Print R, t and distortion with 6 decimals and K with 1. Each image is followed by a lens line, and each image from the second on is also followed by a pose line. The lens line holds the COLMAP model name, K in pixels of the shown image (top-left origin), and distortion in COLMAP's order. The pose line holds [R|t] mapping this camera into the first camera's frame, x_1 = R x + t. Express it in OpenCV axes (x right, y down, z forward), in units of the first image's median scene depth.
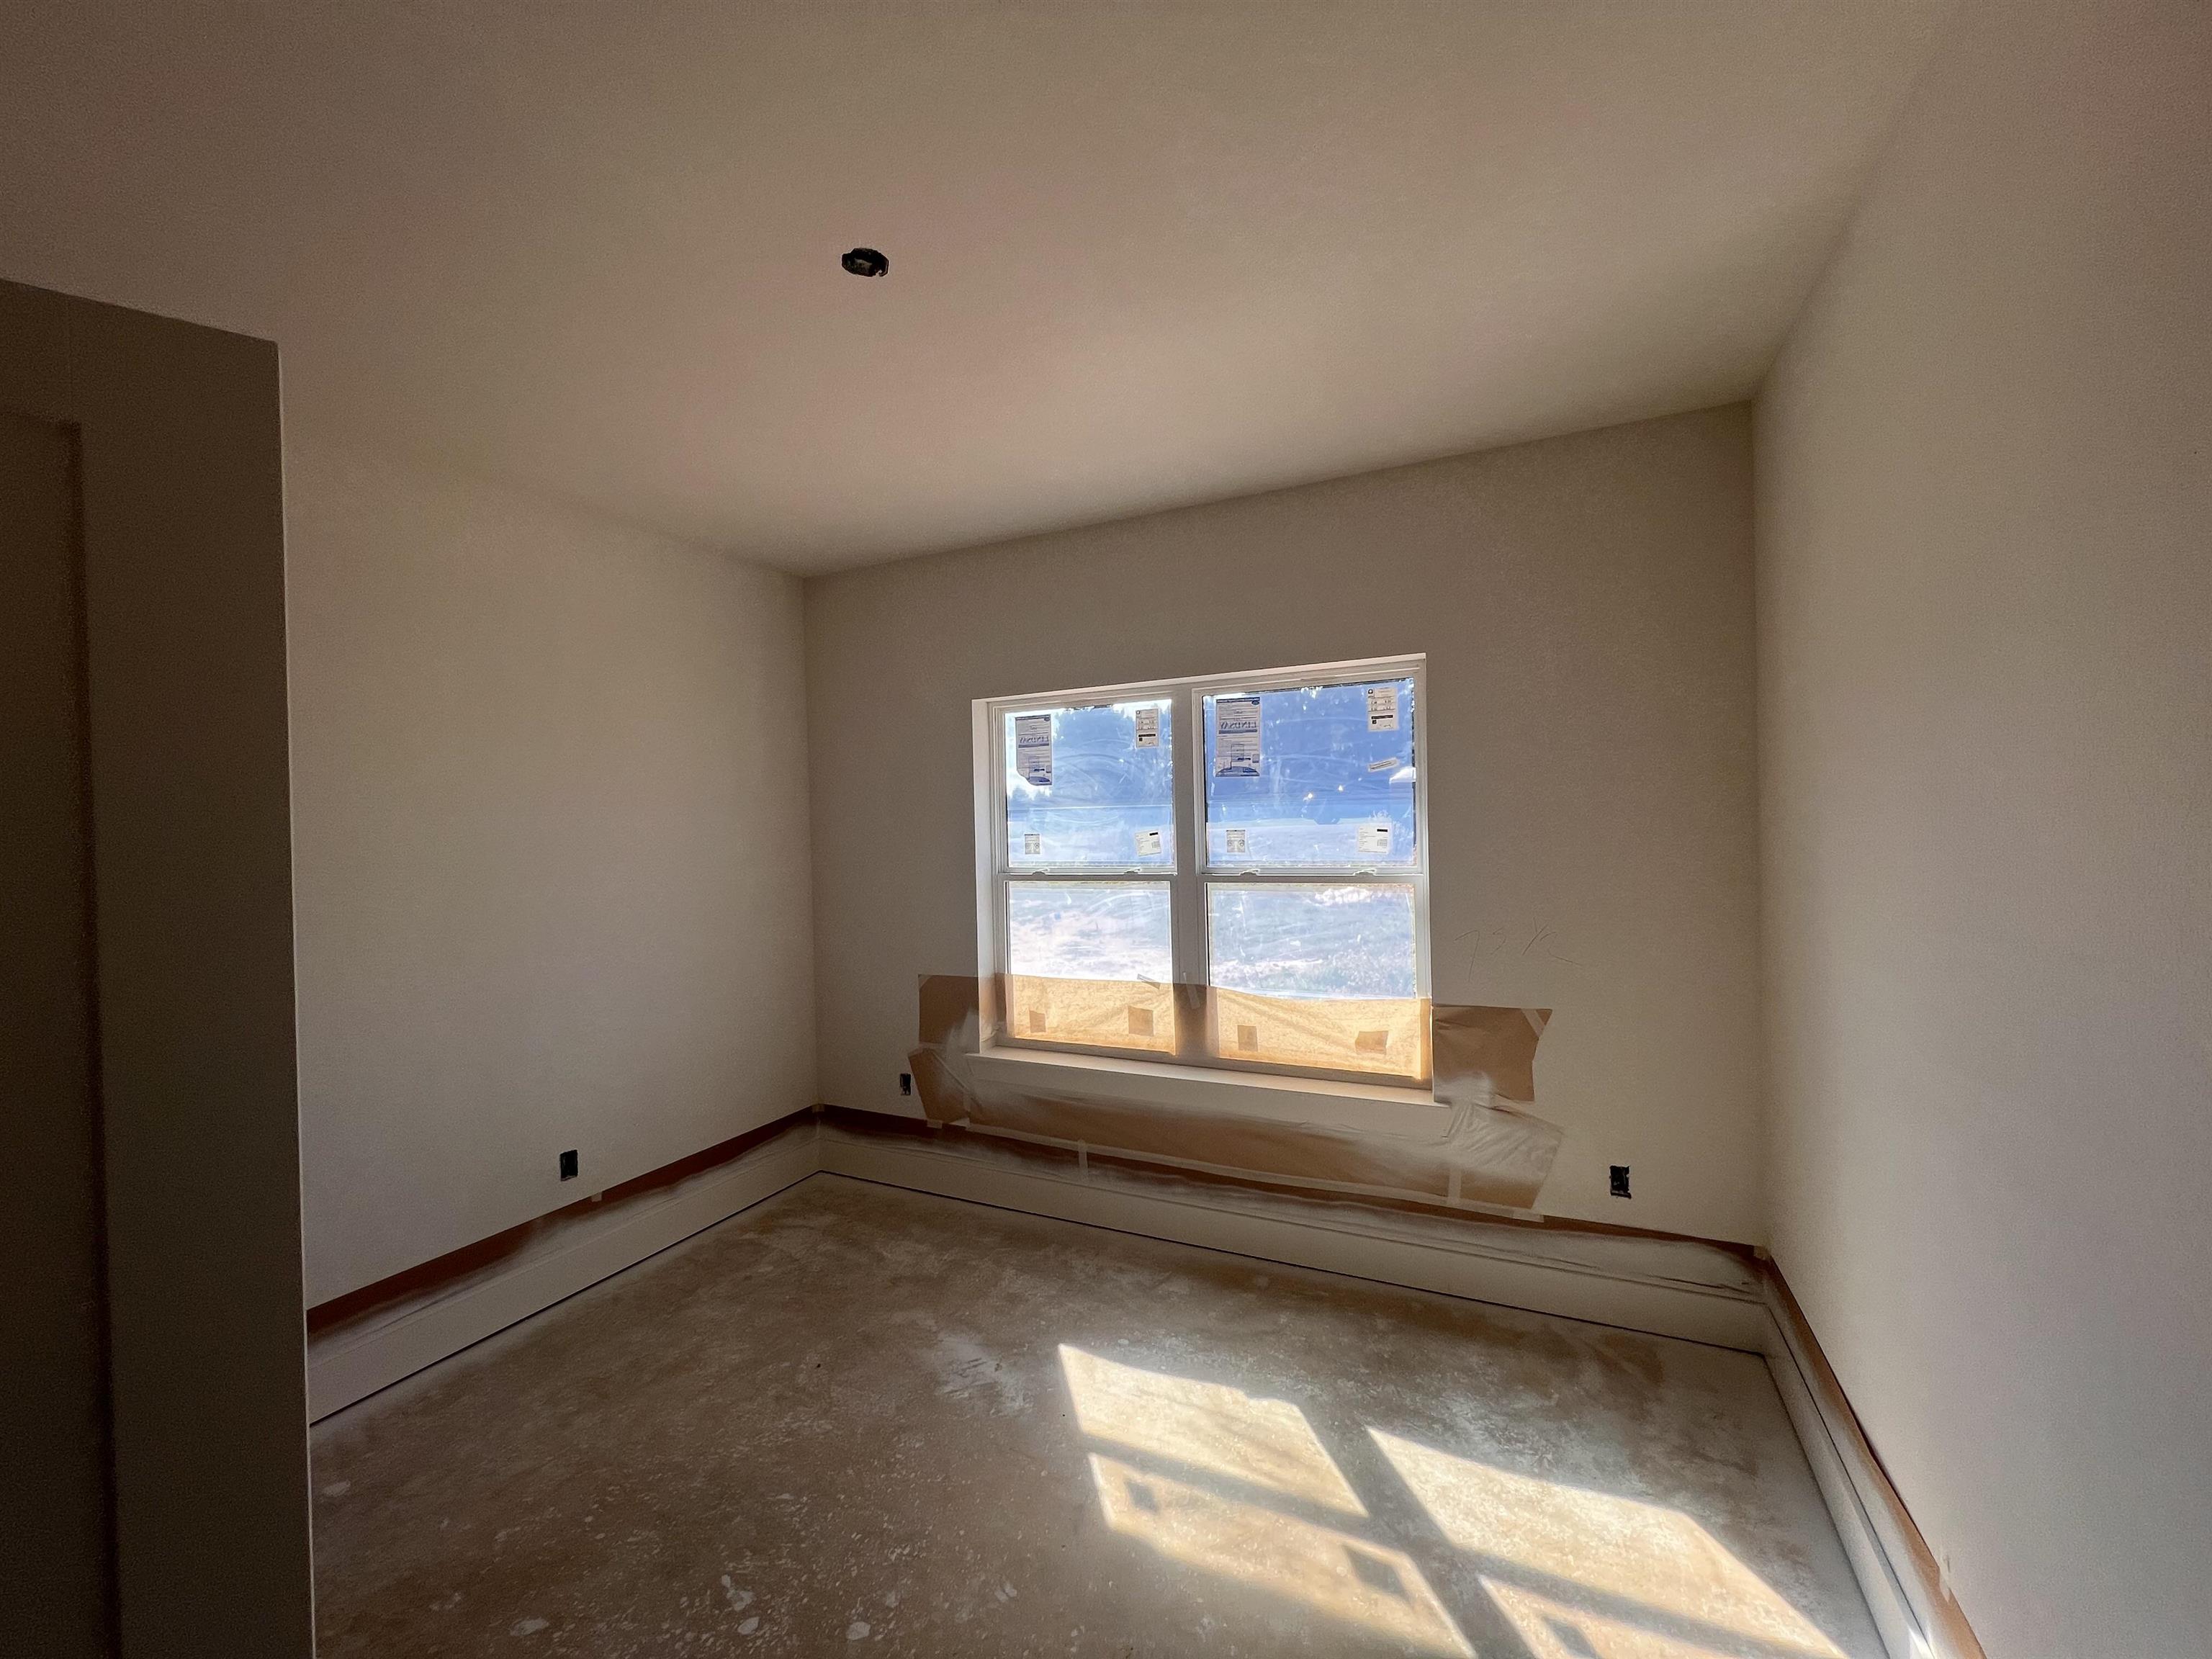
lens RADIAL K [[906.4, 0, 1096.8], [0, 906.4, 835.8], [0, 0, 1]] dist [-0.000085, -0.000013]
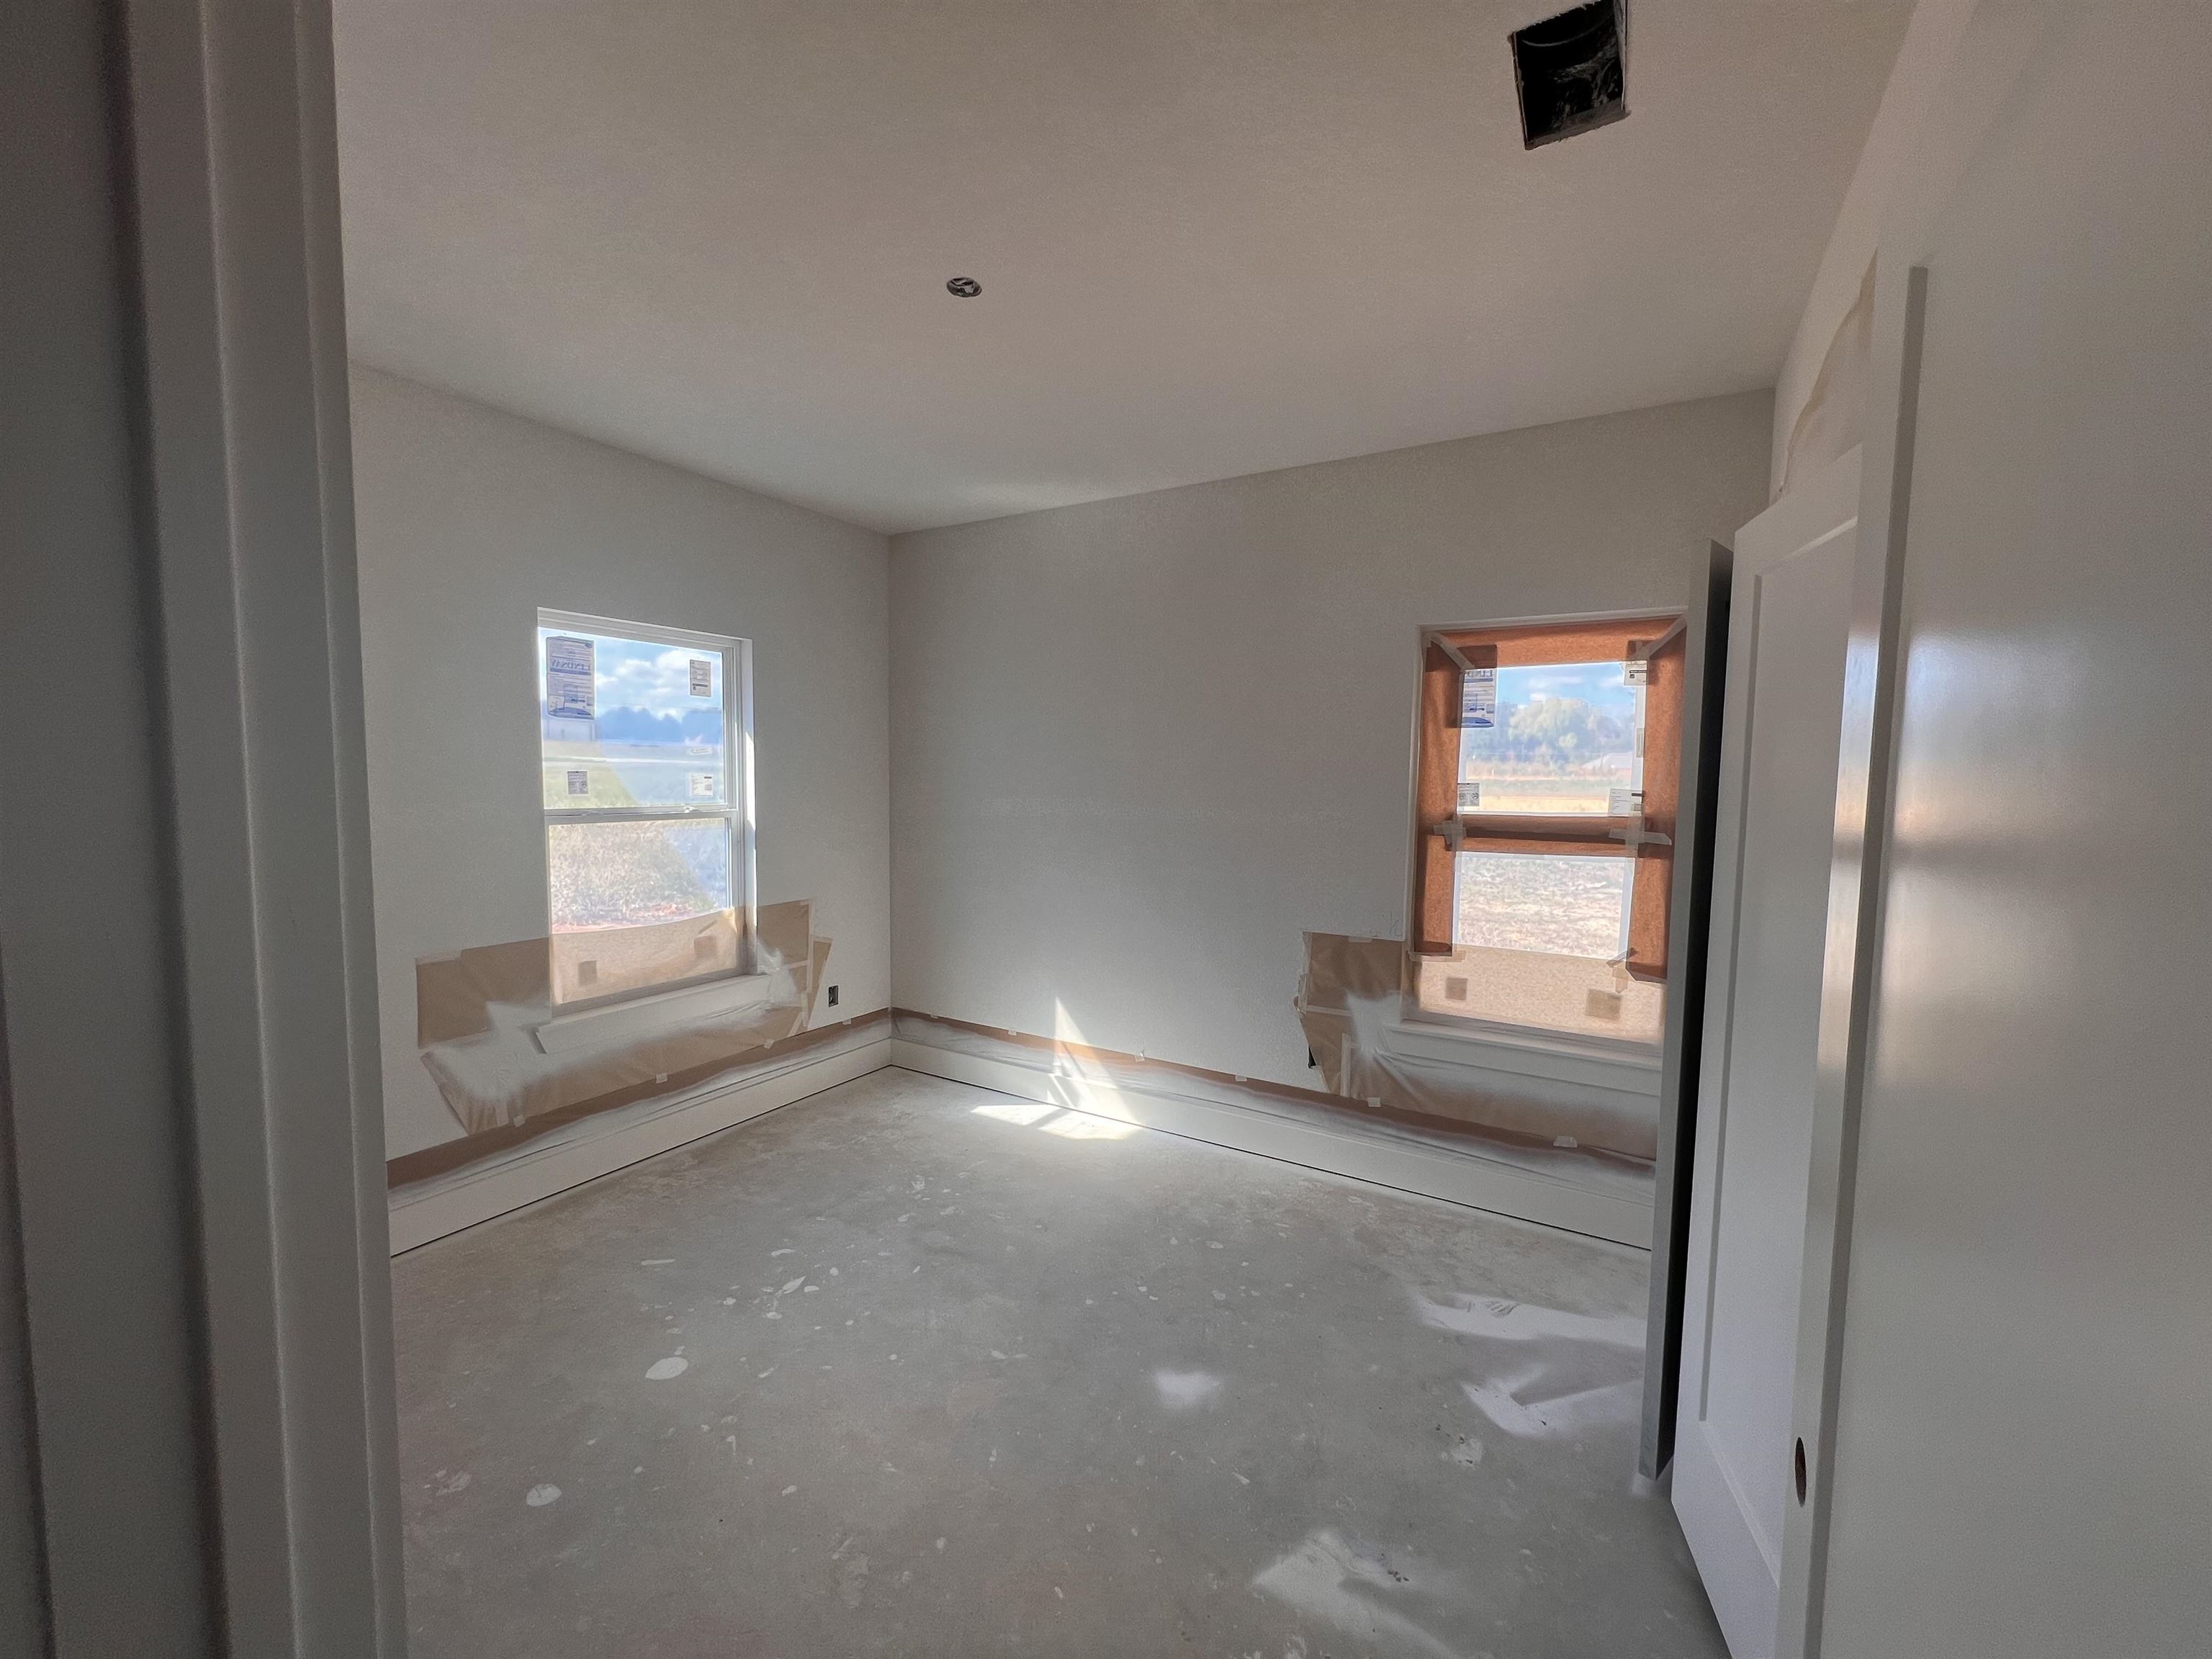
lens RADIAL K [[884.8, 0, 1106.1], [0, 884.8, 846.6], [0, 0, 1]] dist [-0.001704, -0.000115]
pose [[0.035177, -0.052264, 0.998014, -0.929826], [-0.017134, 0.998453, 0.052891, 0.017201], [-0.999234, -0.018961, 0.034228, 0.438938]]
